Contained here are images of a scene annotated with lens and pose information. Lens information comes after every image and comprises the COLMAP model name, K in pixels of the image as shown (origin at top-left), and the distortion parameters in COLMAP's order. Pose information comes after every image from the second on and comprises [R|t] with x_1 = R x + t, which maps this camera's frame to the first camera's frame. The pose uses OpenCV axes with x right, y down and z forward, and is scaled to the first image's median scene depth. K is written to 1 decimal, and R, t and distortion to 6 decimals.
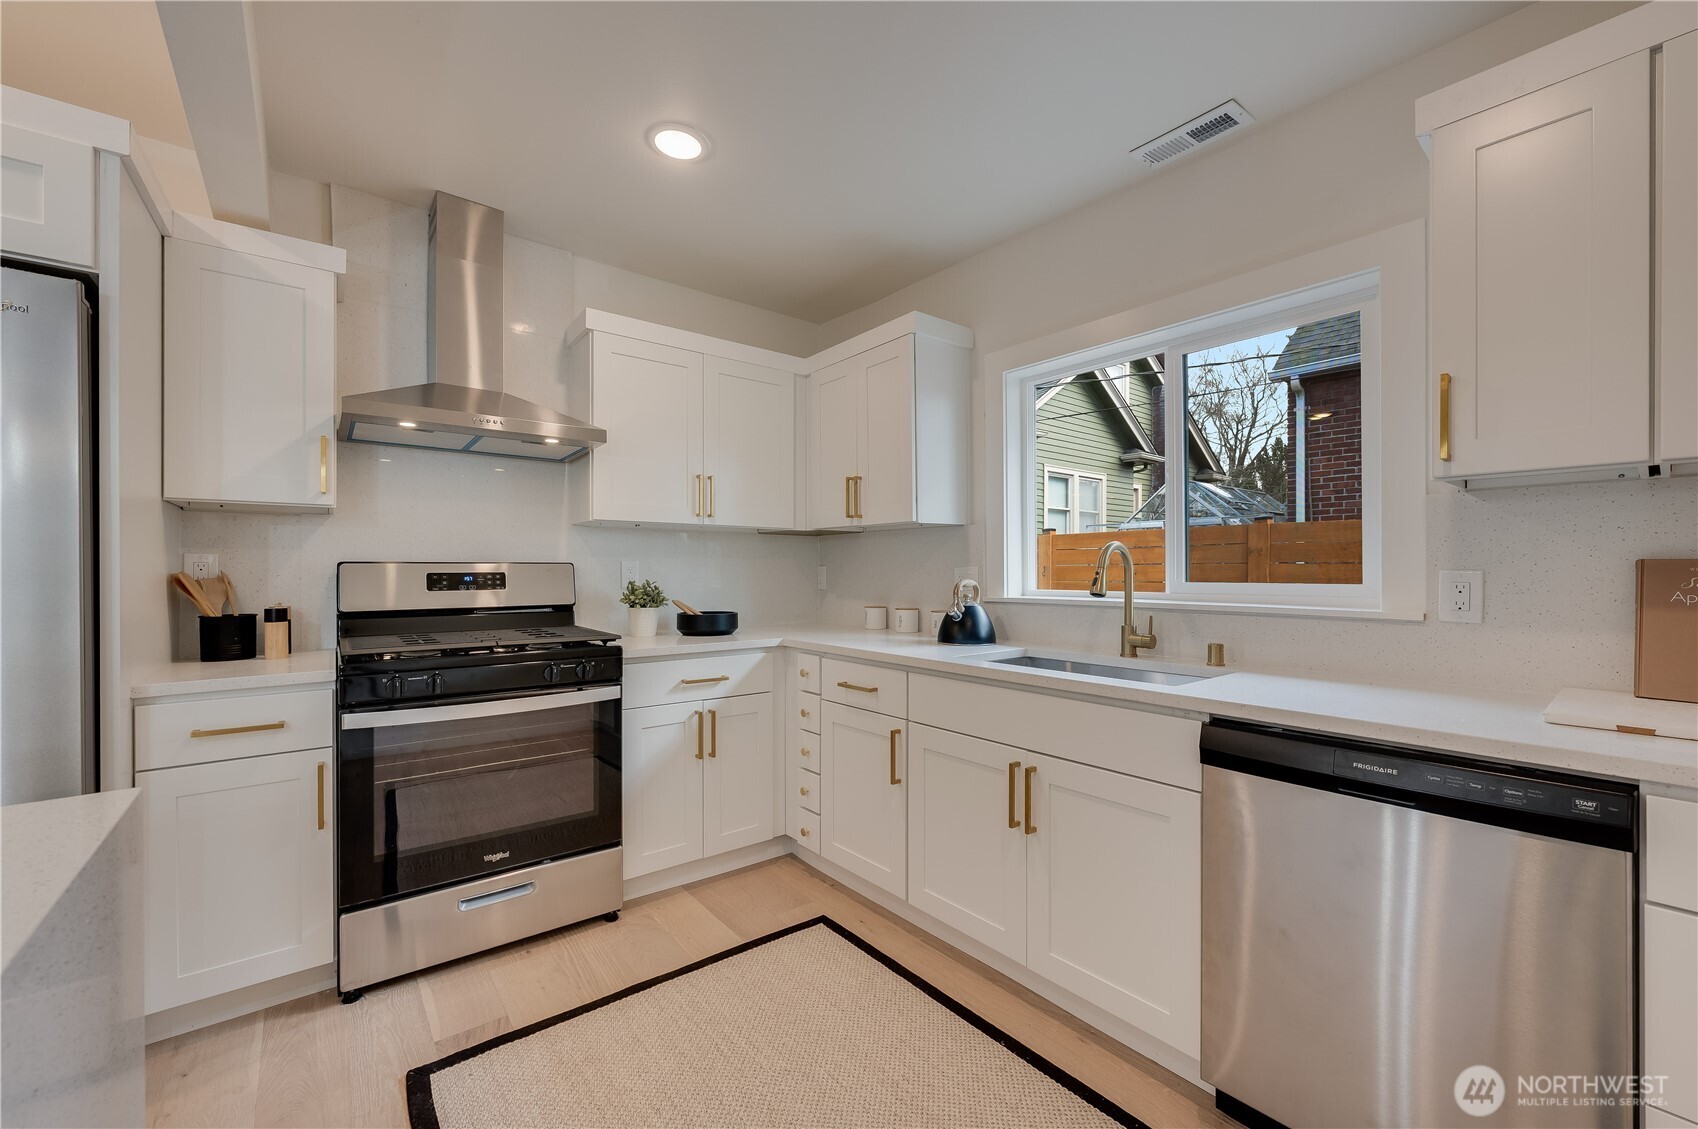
lens RADIAL K [[679.2, 0, 852.4], [0, 679.2, 575.4], [0, 0, 1]] dist [-0.003776, -0.000182]
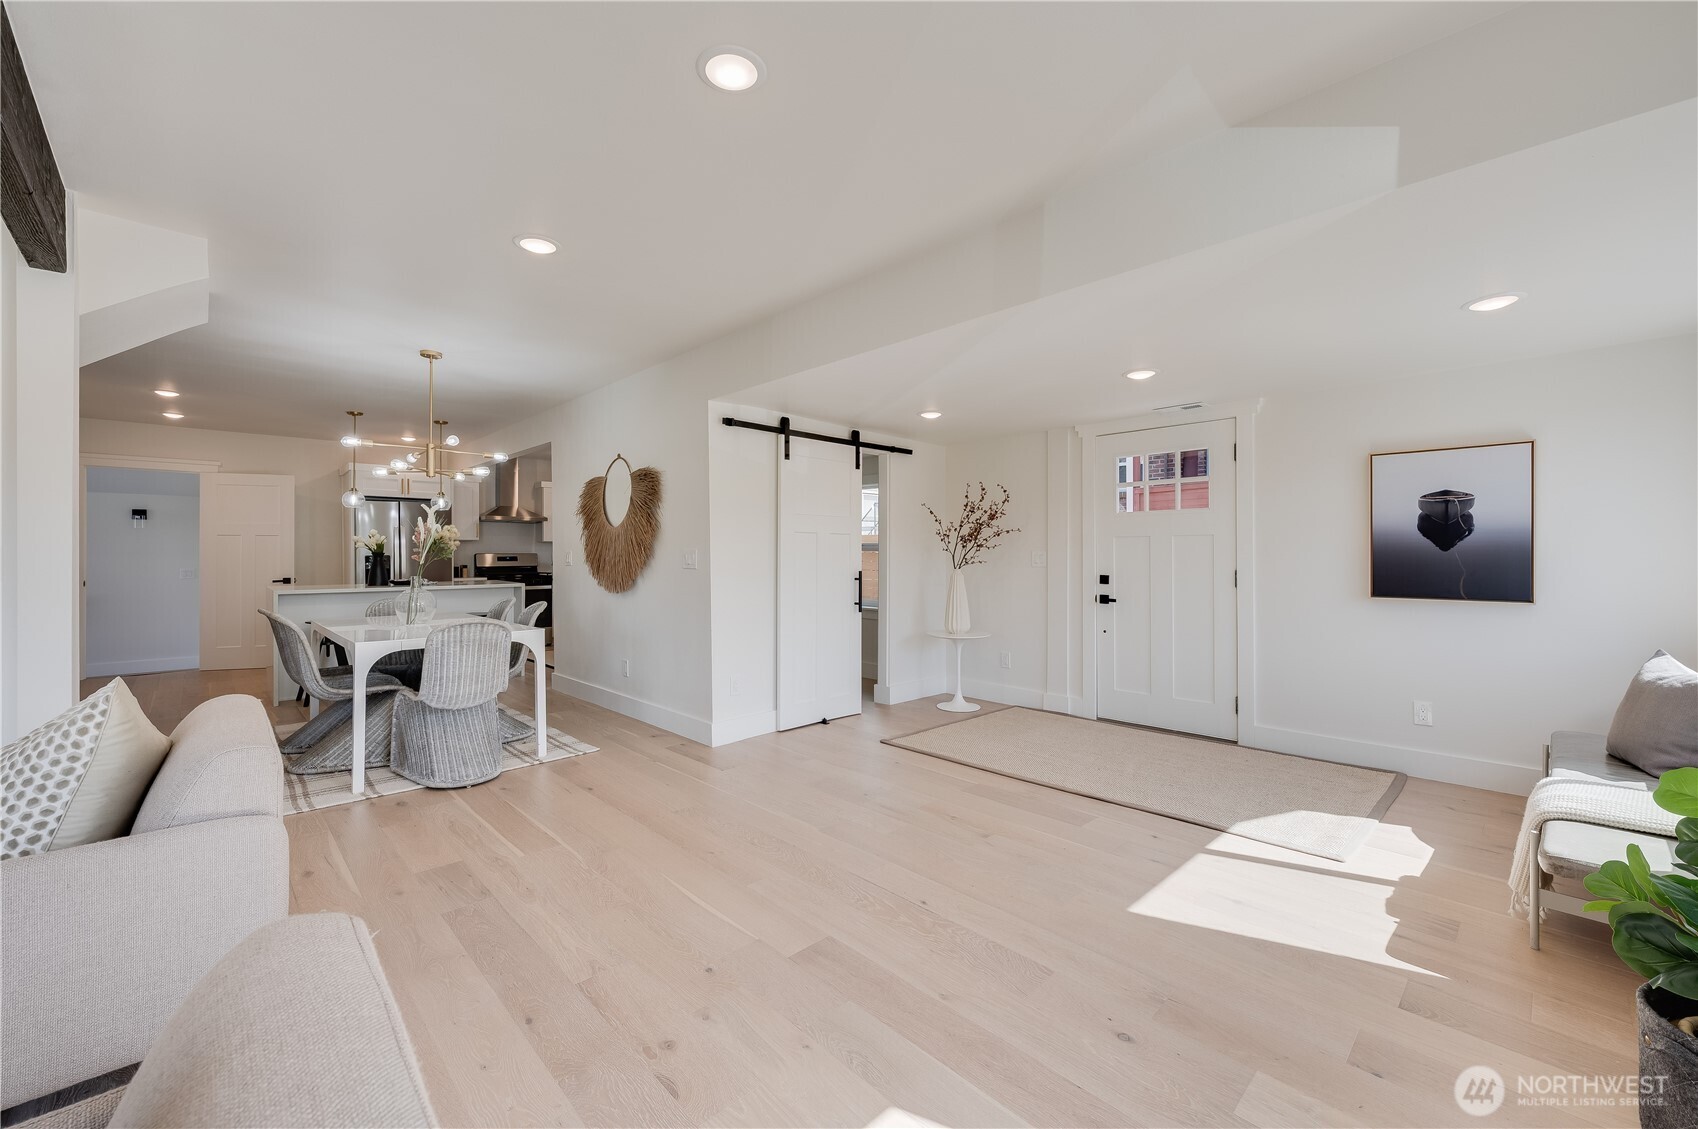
lens RADIAL K [[679.2, 0, 850.2], [0, 679.2, 555.5], [0, 0, 1]] dist [-0.003776, -0.000182]
pose [[0.995299, 0.001352, 0.096836, 0.863178], [-0.001460, 0.999998, 0.001050, -0.015672], [-0.096835, -0.001187, 0.995300, -2.661526]]
